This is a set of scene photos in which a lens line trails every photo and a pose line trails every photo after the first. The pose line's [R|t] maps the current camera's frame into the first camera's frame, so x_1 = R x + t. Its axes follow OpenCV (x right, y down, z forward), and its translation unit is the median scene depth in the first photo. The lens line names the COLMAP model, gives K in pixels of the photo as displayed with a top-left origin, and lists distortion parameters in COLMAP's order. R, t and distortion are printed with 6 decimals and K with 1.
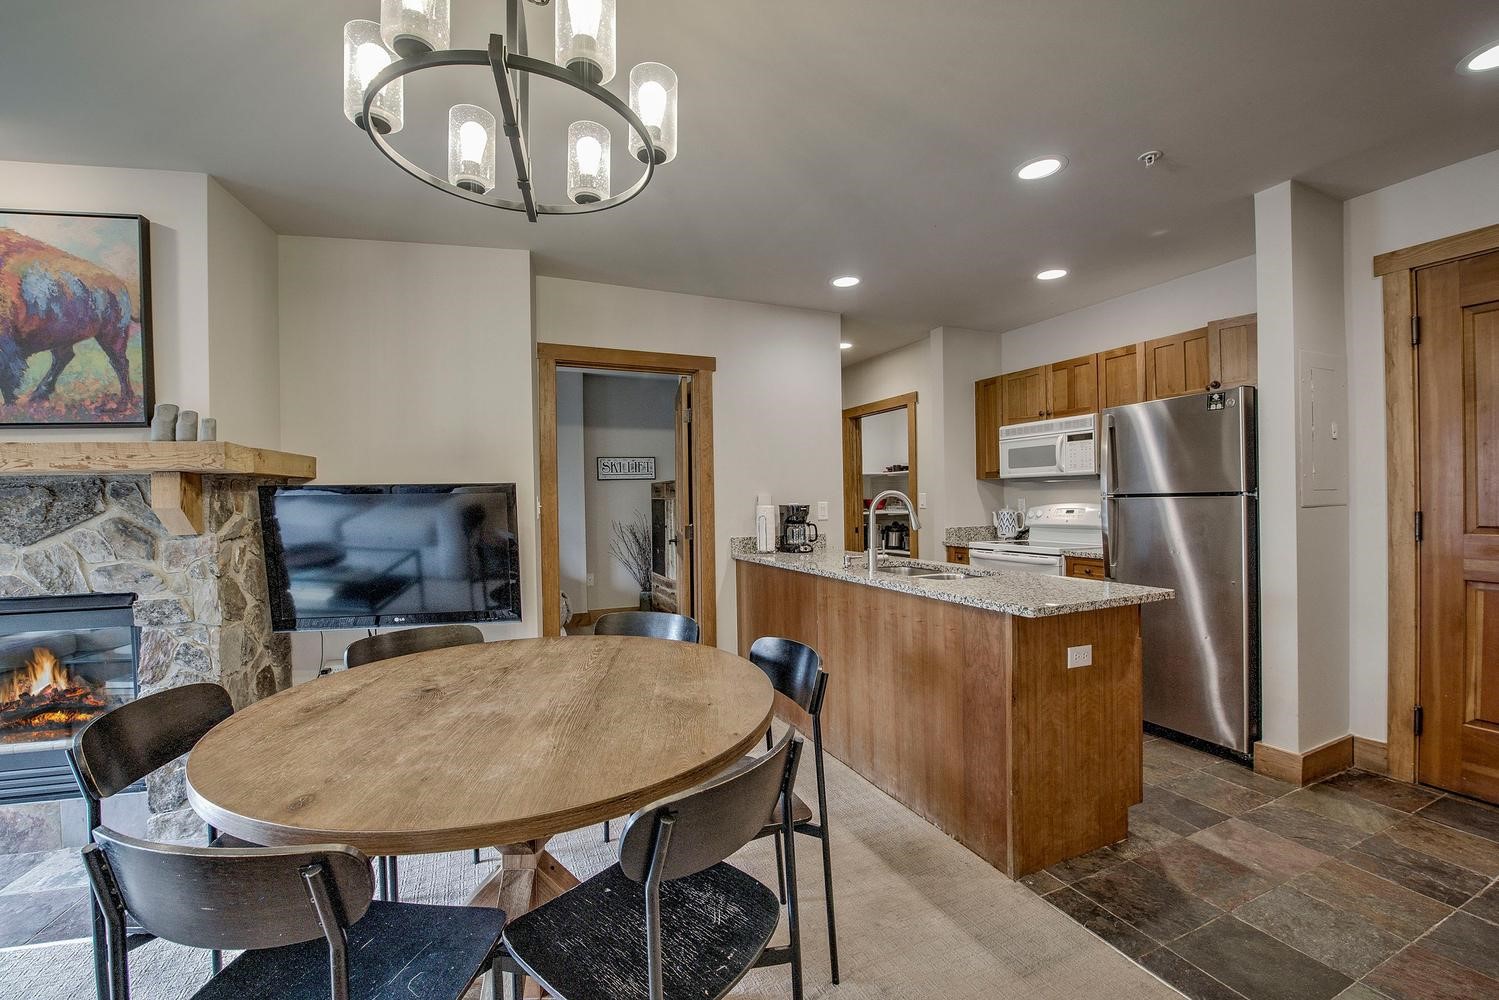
lens RADIAL K [[609.6, 0, 748.8], [0, 609.6, 503.3], [0, 0, 1]] dist [-0.026489, -0.000448]
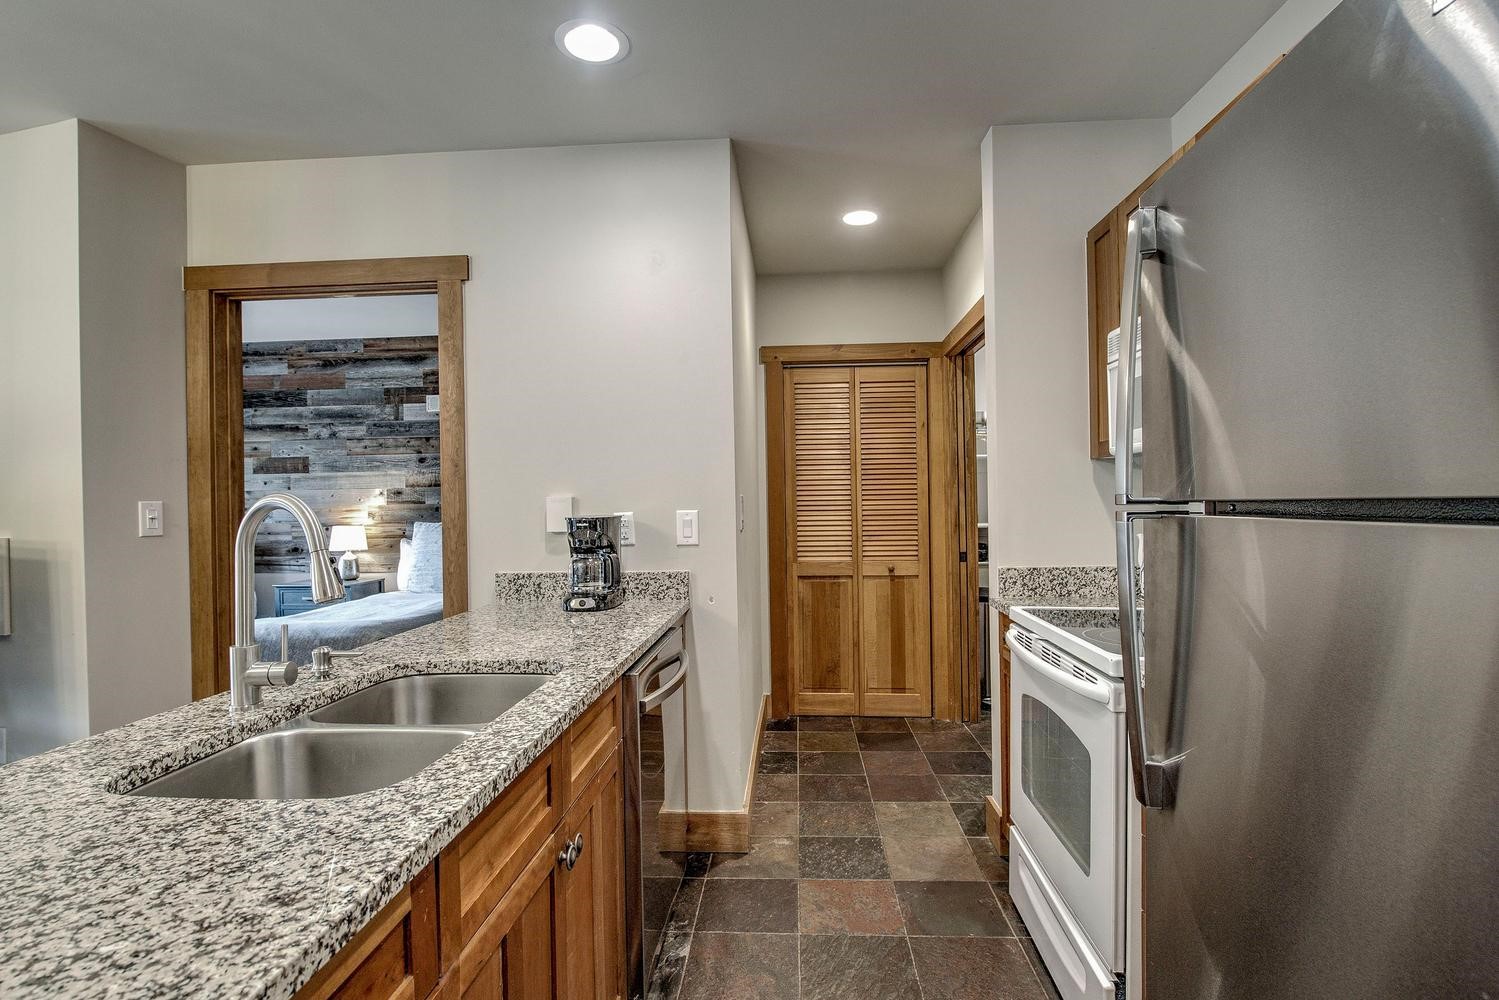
lens RADIAL K [[723.5, 0, 751.8], [0, 723.5, 504.5], [0, 0, 1]] dist [-0.010850, -0.002522]
pose [[0.887453, 0.005491, -0.460865, 0.432853], [-0.001751, 0.999962, 0.008543, -0.012417], [0.460894, -0.006775, 0.887429, 0.456408]]
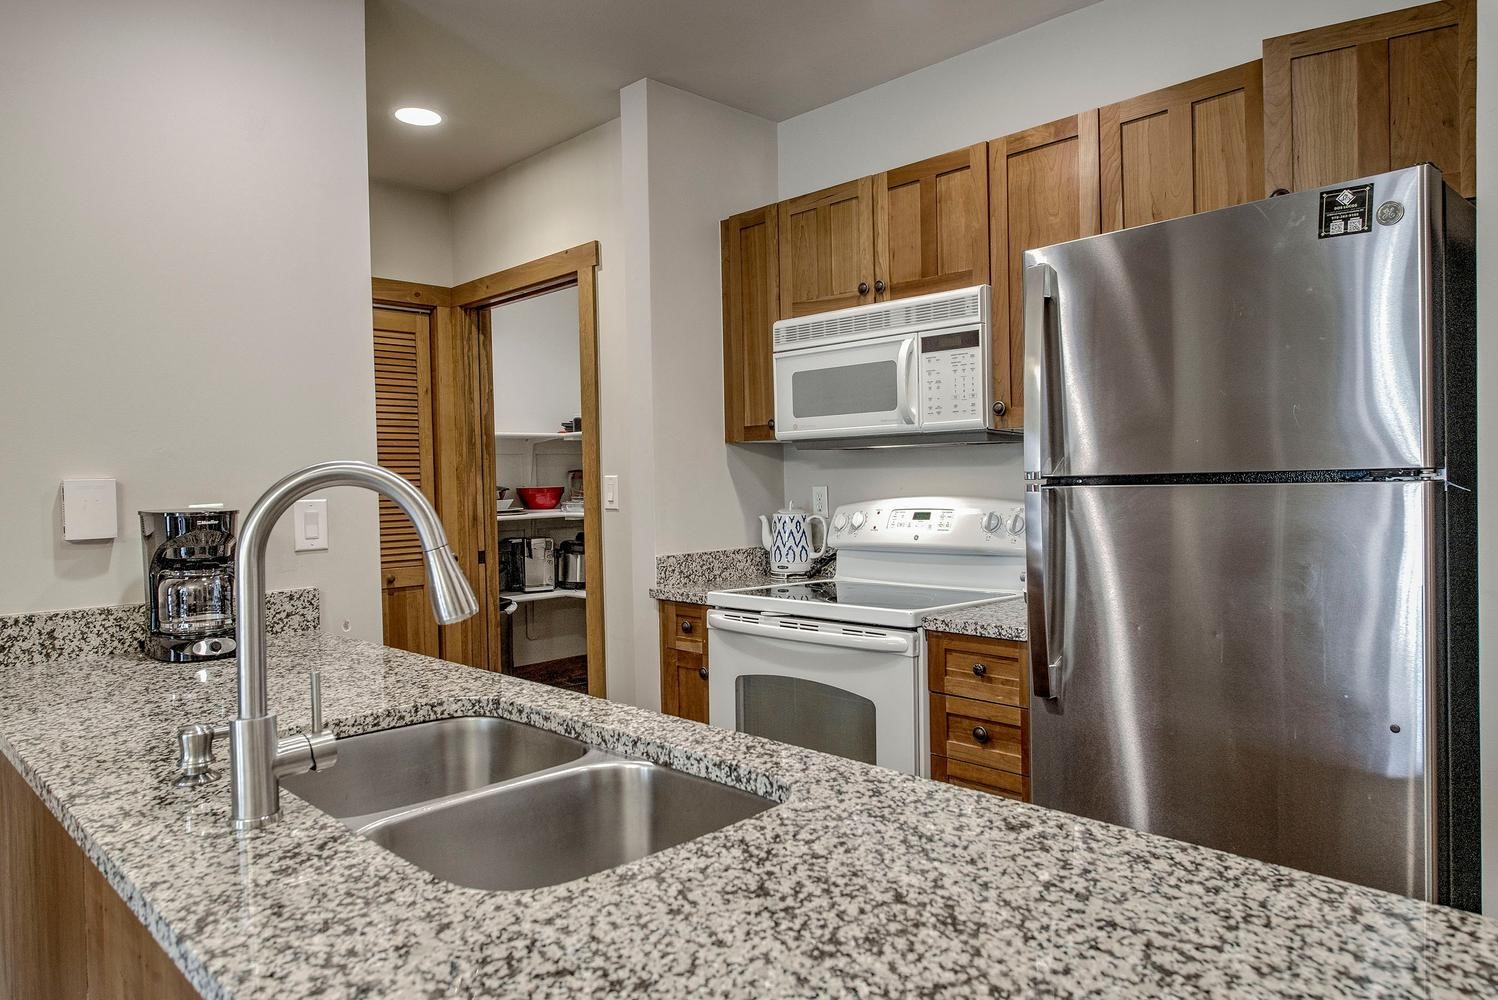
lens RADIAL K [[964.6, 0, 754.2], [0, 964.6, 501.3], [0, 0, 1]] dist [-0.002673, -0.001235]
pose [[0.934033, -0.010933, 0.357019, 0.154902], [0.007245, 0.999906, 0.011668, -0.005872], [-0.357113, -0.008312, 0.934024, 0.364036]]
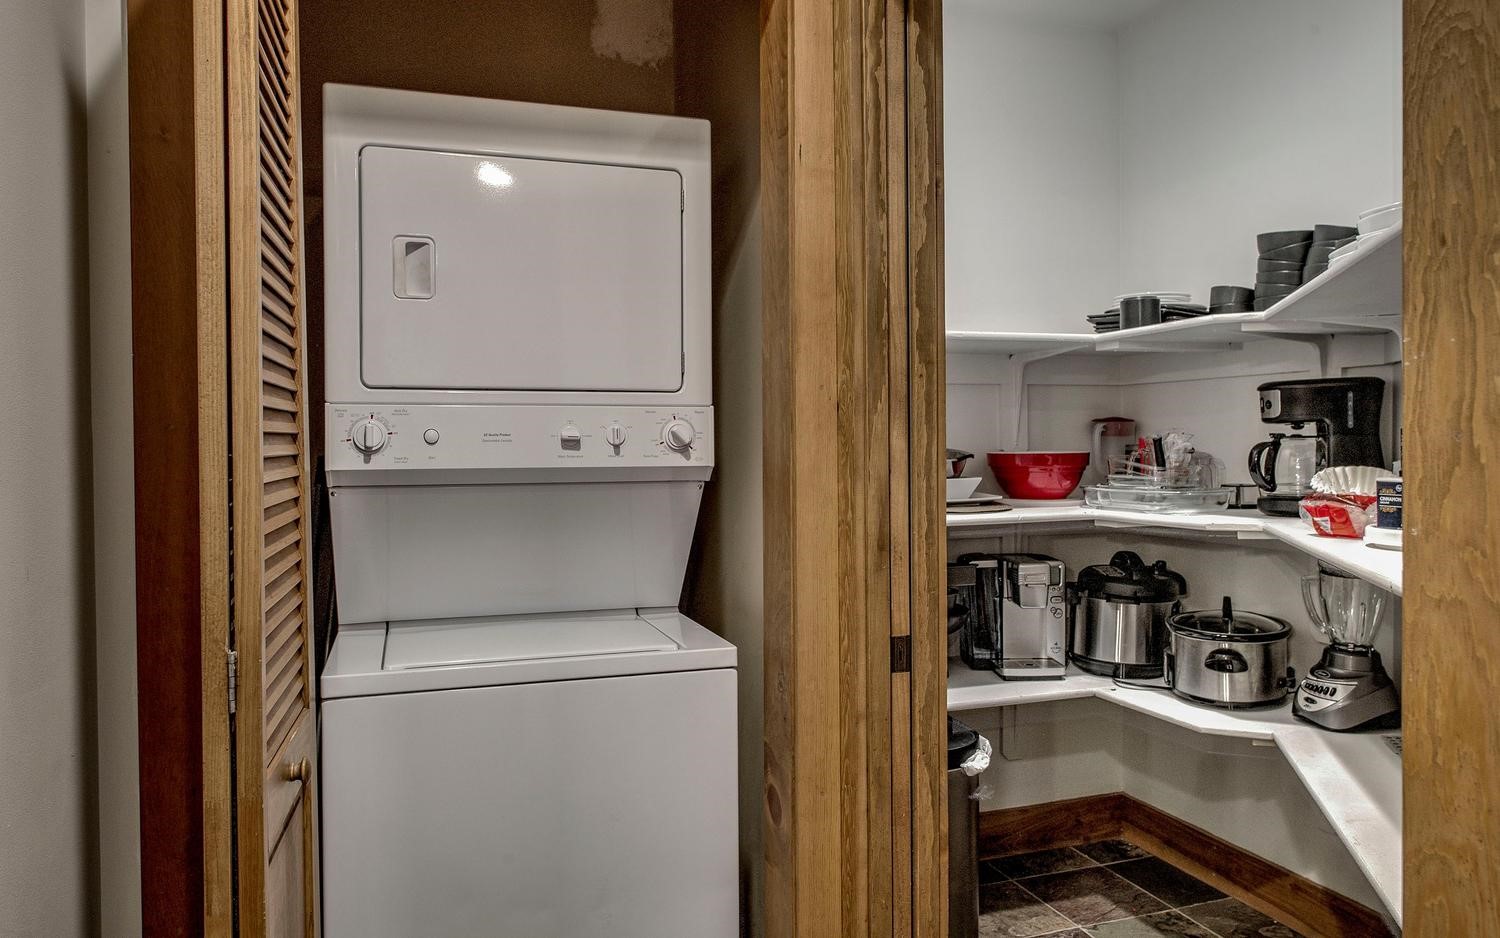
lens RADIAL K [[979.2, 0, 746.2], [0, 979.2, 456.3], [0, 0, 1]] dist [-0.001055, -0.000348]
pose [[0.995002, 0.011083, -0.099240, 0.225896], [-0.010097, 0.999895, 0.010428, -0.013984], [0.099345, -0.009374, 0.995009, 1.037911]]
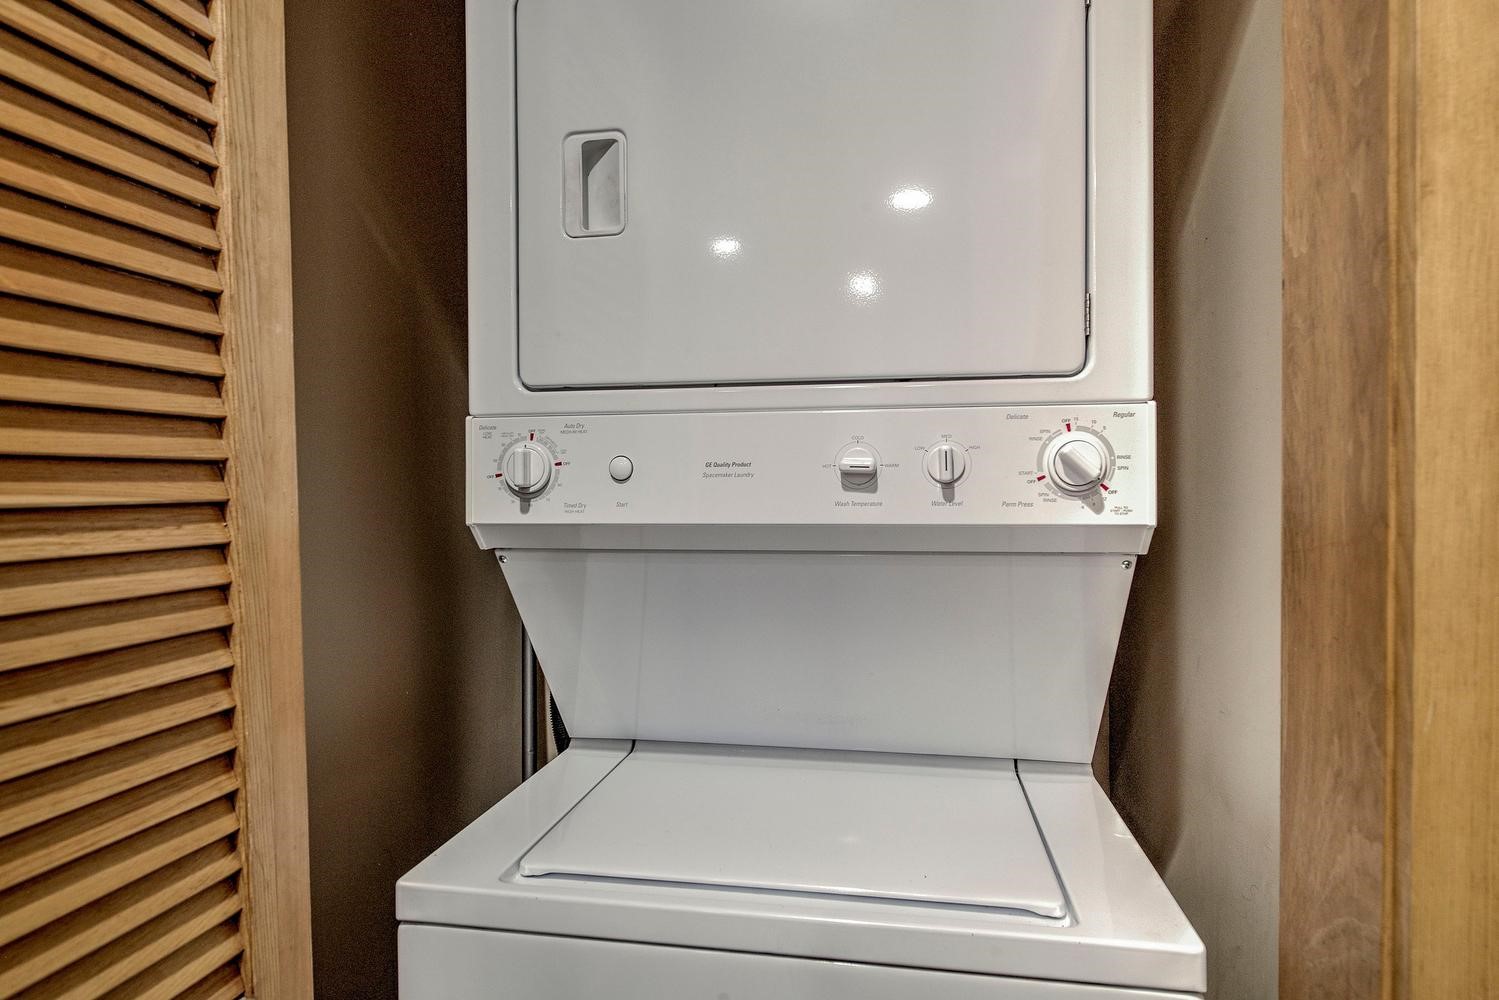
lens RADIAL K [[863.1, 0, 749.4], [0, 863.1, 502.6], [0, 0, 1]] dist [-0.007299, -0.001242]
pose [[0.825513, 0.019544, -0.564045, 0.200849], [-0.007272, 0.999686, 0.023997, -0.013663], [0.564337, -0.015708, 0.825395, 1.265657]]
